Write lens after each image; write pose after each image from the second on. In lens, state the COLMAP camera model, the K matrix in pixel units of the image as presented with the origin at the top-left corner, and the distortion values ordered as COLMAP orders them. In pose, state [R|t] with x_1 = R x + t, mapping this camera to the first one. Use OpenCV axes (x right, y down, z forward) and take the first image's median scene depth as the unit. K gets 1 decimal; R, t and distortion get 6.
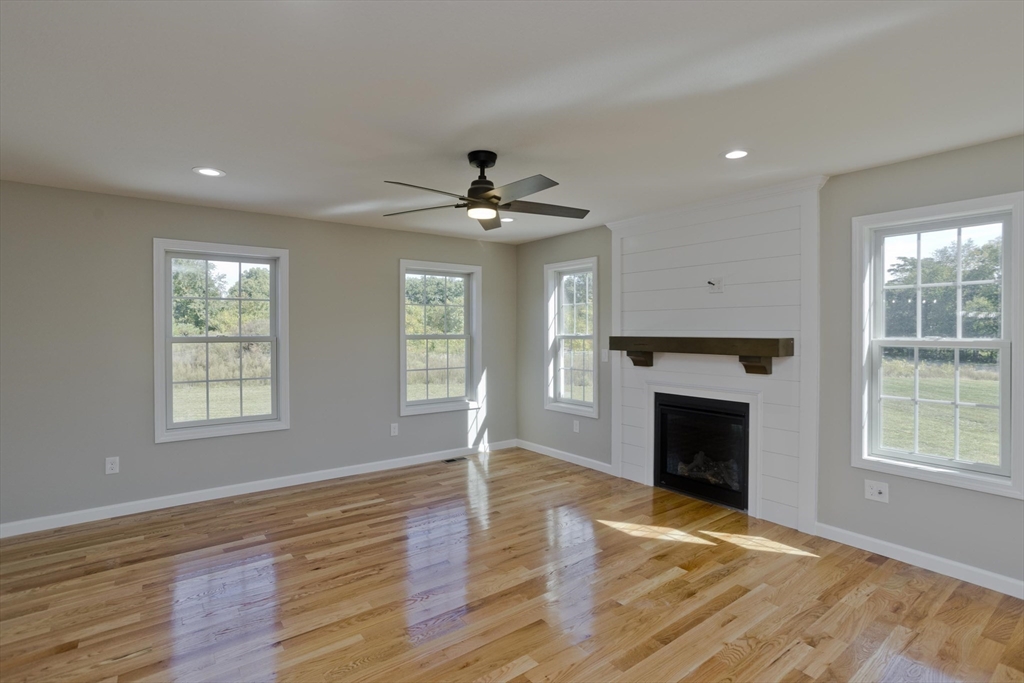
lens RADIAL K [[500.0, 0, 513.2], [0, 500.0, 336.2], [0, 0, 1]] dist [-0.051991, 0.035532]
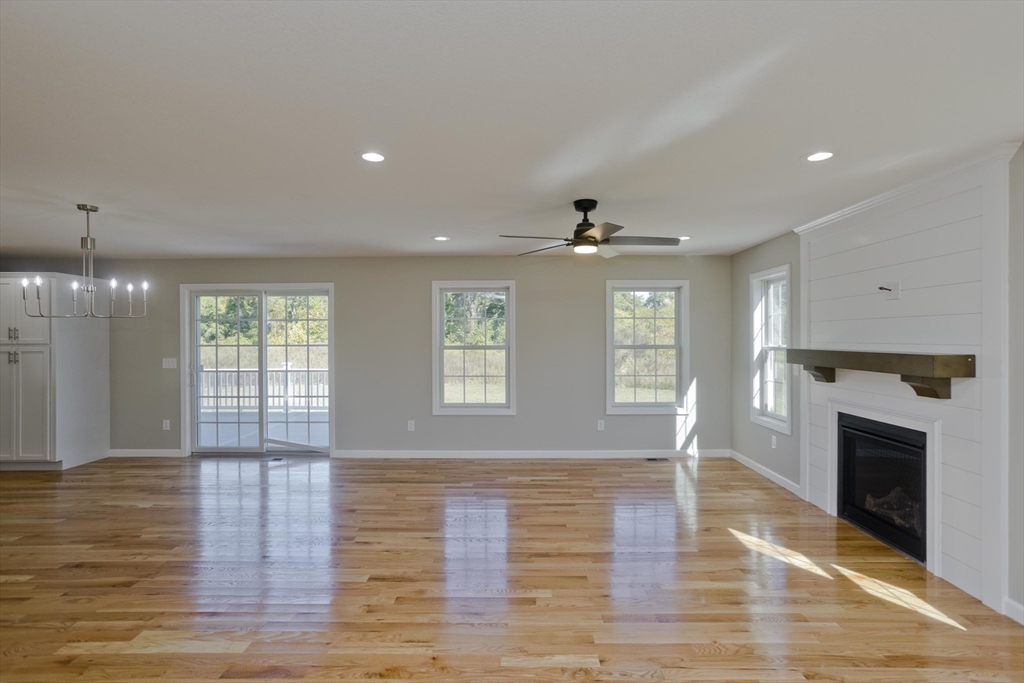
lens RADIAL K [[491.7, 0, 522.9], [0, 491.7, 340.5], [0, 0, 1]] dist [-0.049731, 0.034435]
pose [[0.797647, 0.003483, -0.603114, 0.382176], [-0.005936, 0.999980, -0.002075, -0.011411], [0.603095, 0.005235, 0.797652, -0.046200]]
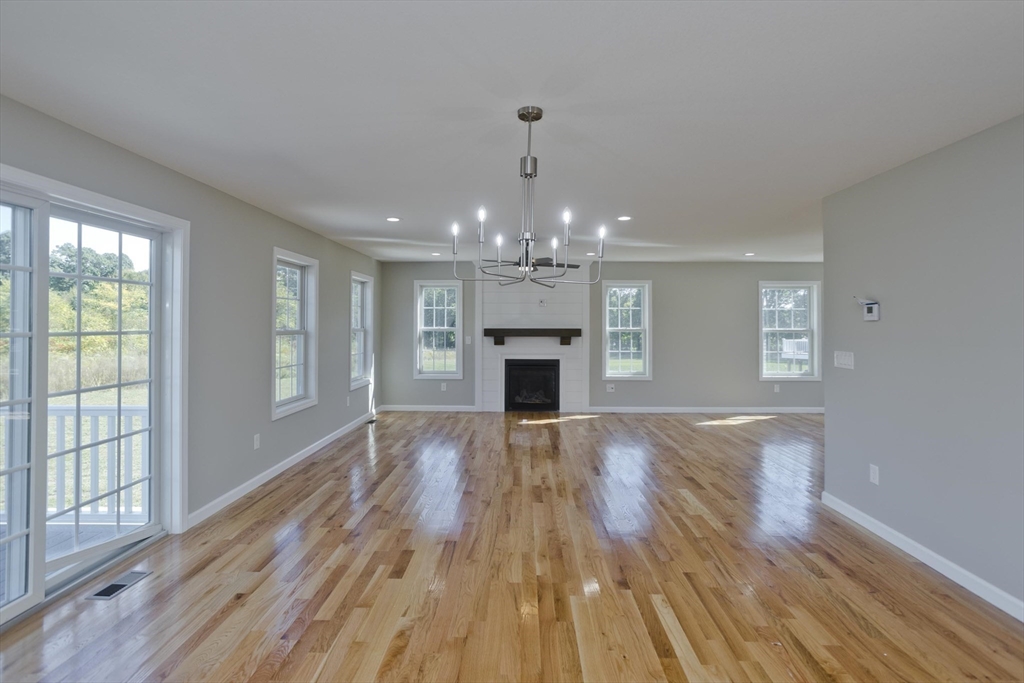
lens RADIAL K [[482.7, 0, 527.1], [0, 482.7, 318.2], [0, 0, 1]] dist [-0.117921, 0.032515]
pose [[0.607846, 0.014564, 0.793921, -1.130544], [0.004557, 0.999751, -0.021828, 0.002497], [-0.794042, 0.016886, 0.607628, -0.137169]]
